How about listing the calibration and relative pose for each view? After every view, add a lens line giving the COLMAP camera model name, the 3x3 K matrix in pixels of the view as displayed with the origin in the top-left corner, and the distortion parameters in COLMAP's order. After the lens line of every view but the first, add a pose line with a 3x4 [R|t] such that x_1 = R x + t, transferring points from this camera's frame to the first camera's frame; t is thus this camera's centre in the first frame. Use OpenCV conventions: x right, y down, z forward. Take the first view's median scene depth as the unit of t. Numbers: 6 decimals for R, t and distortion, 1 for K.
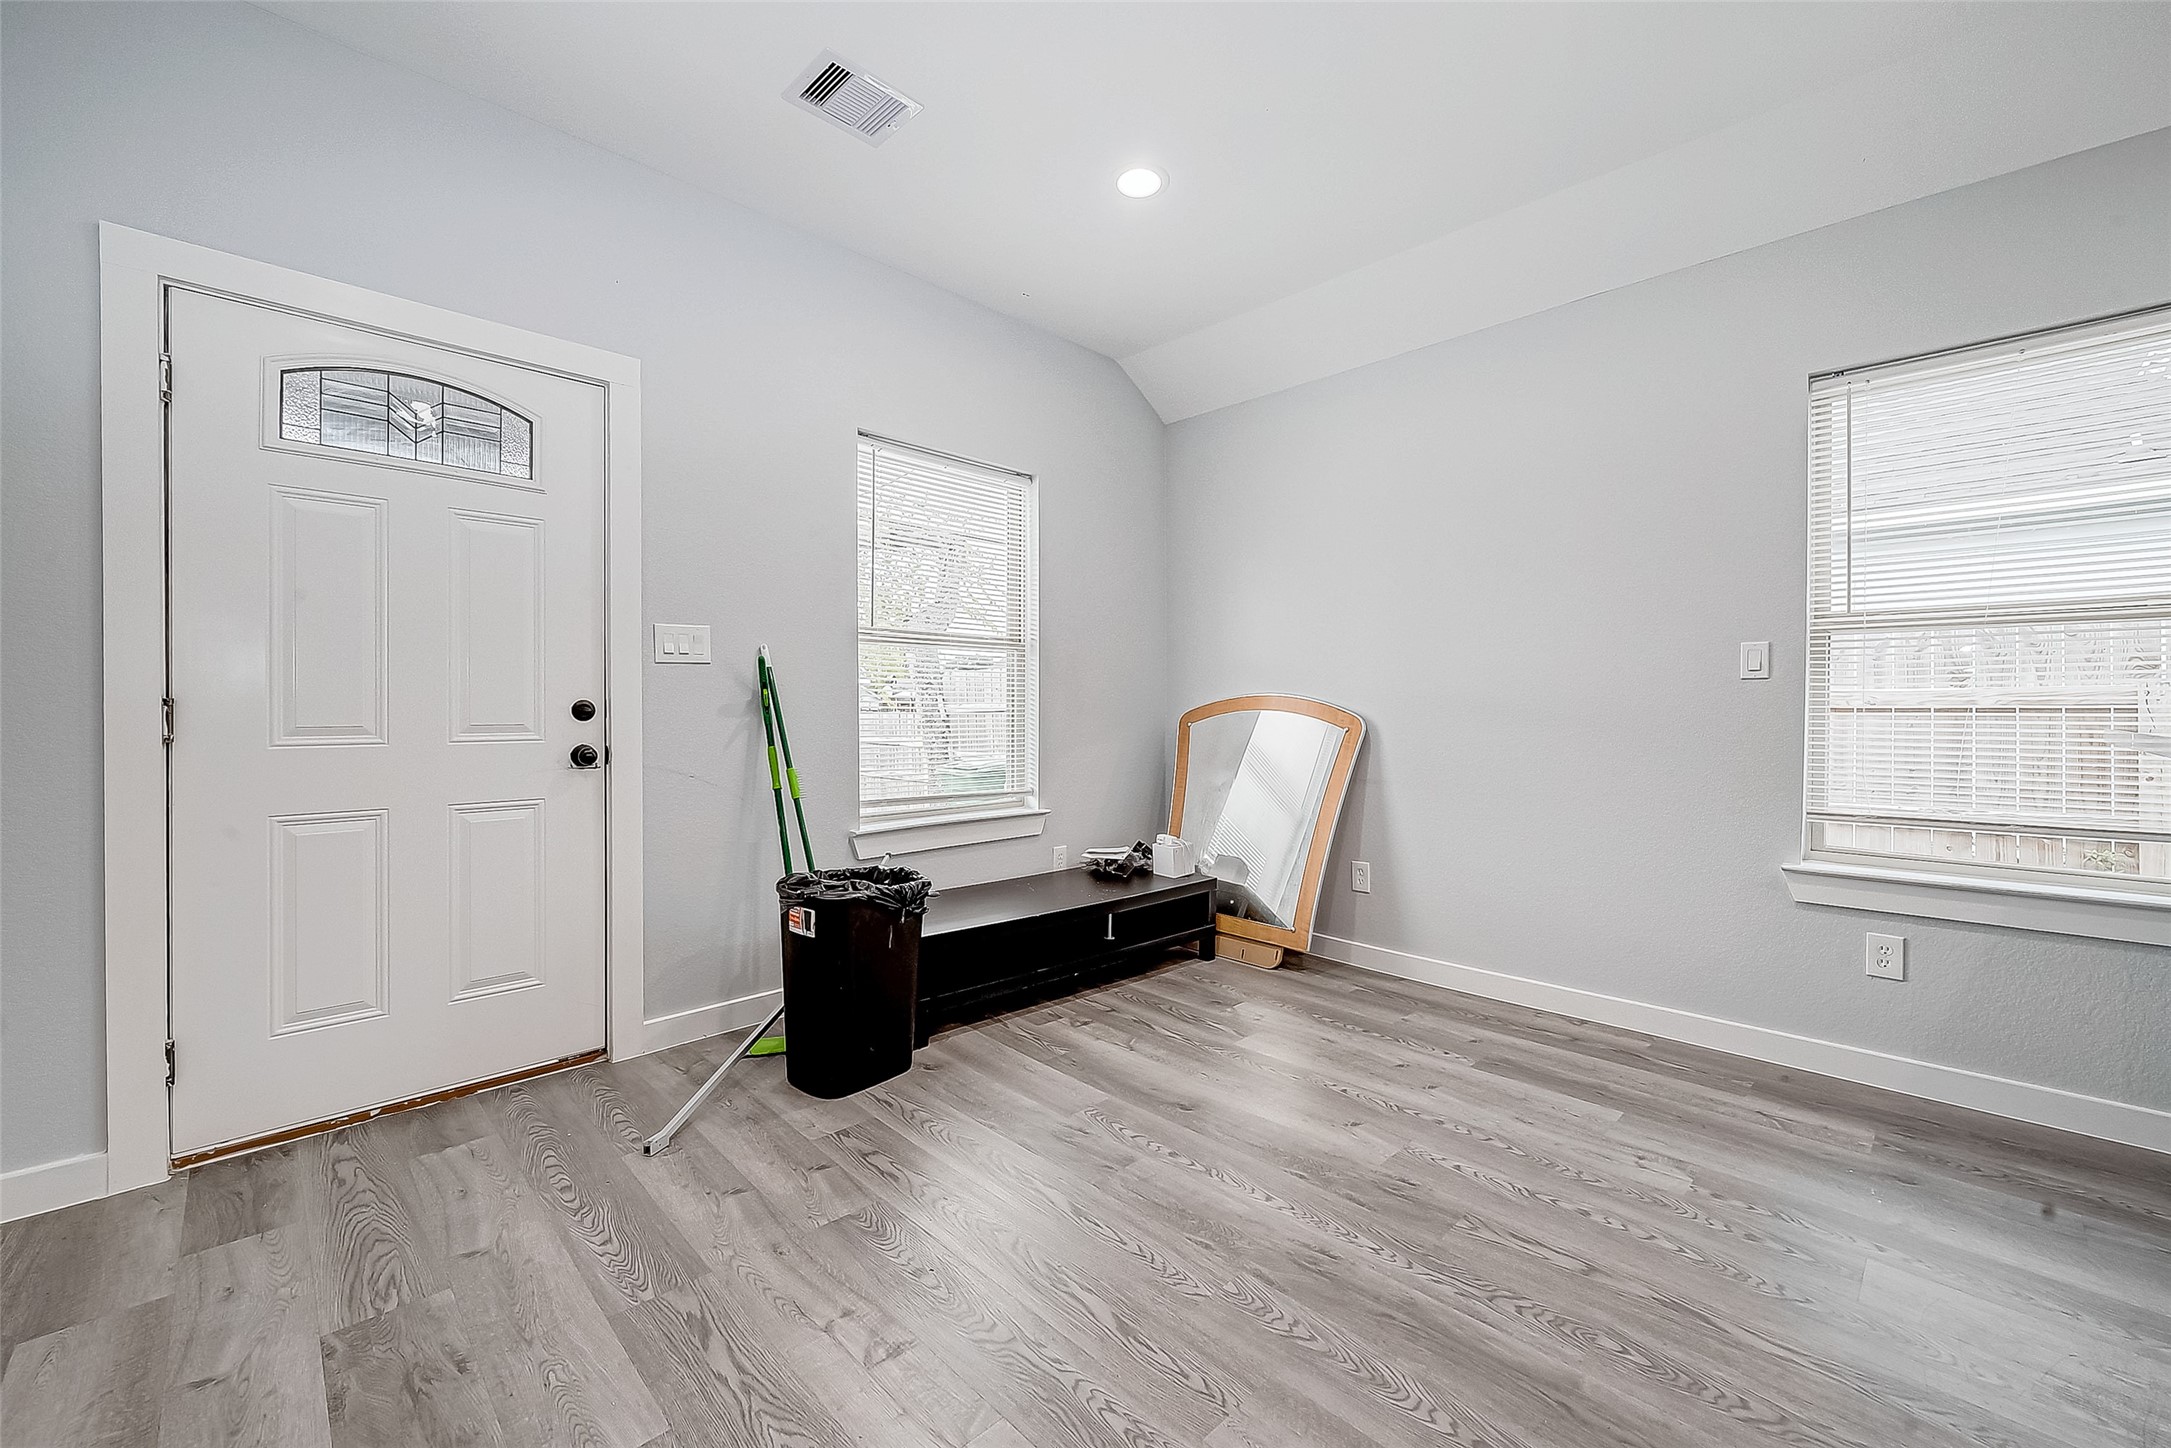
lens RADIAL K [[859.6, 0, 1092.7], [0, 859.6, 715.1], [0, 0, 1]] dist [0.000813, 0.000858]
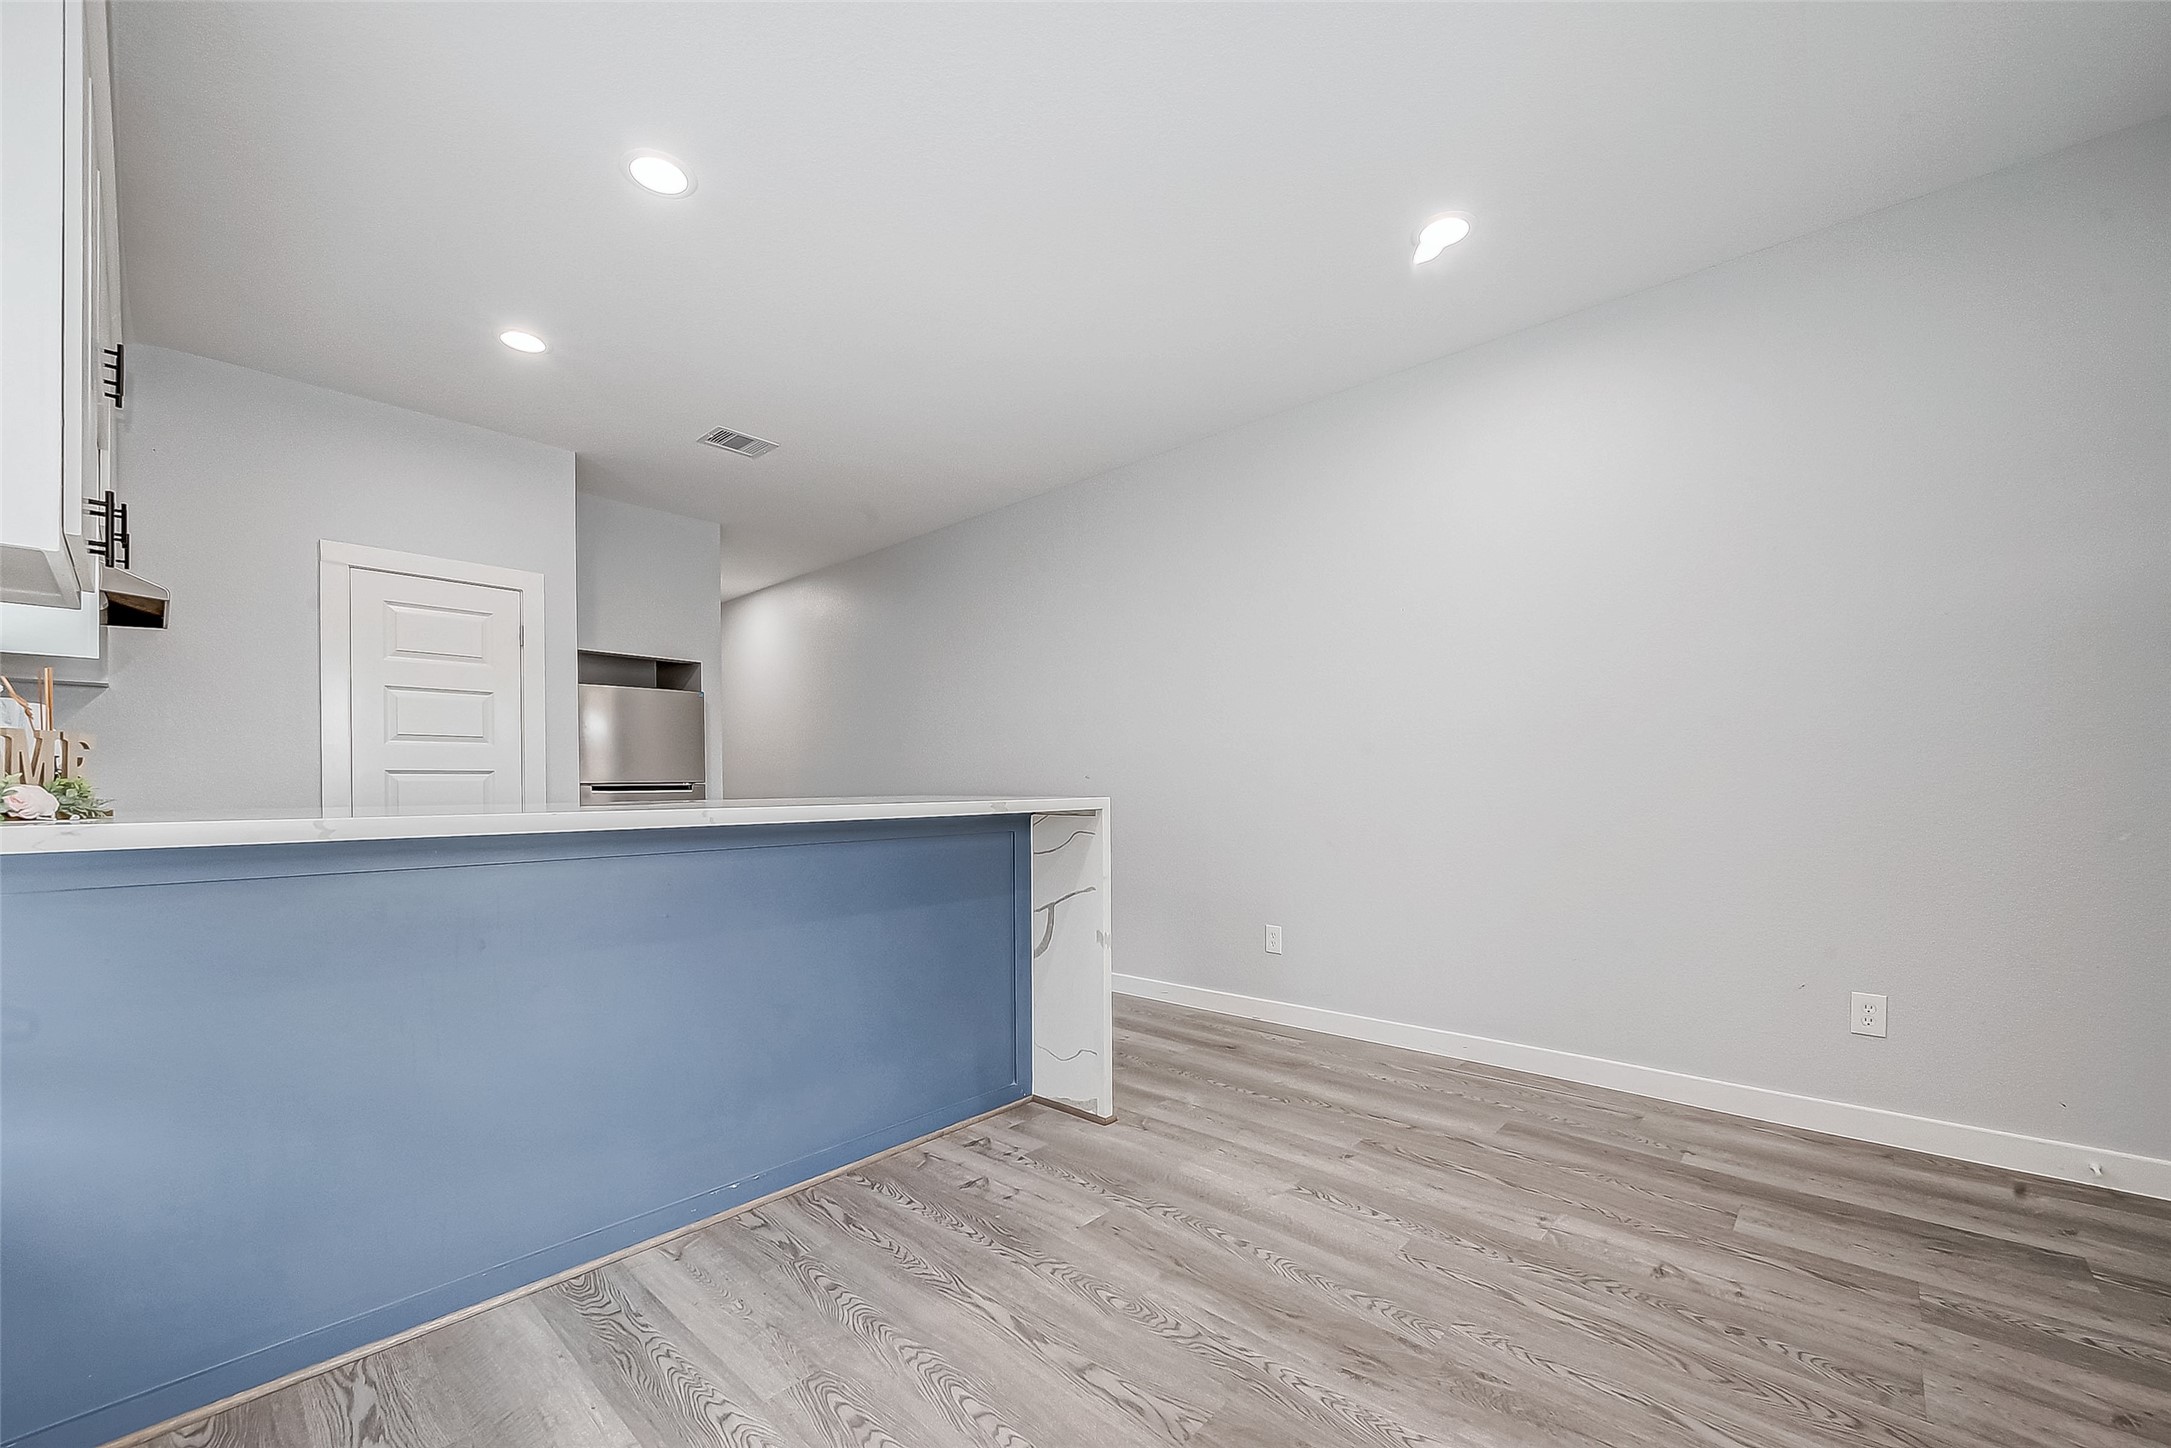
lens RADIAL K [[857.3, 0, 1104.0], [0, 857.3, 781.3], [0, 0, 1]] dist [-0.002056, -0.000247]
pose [[-0.997473, 0.001995, -0.071019, 0.434588], [0.002065, 0.999997, -0.000917, -0.009301], [0.071017, -0.001061, -0.997475, 1.368141]]
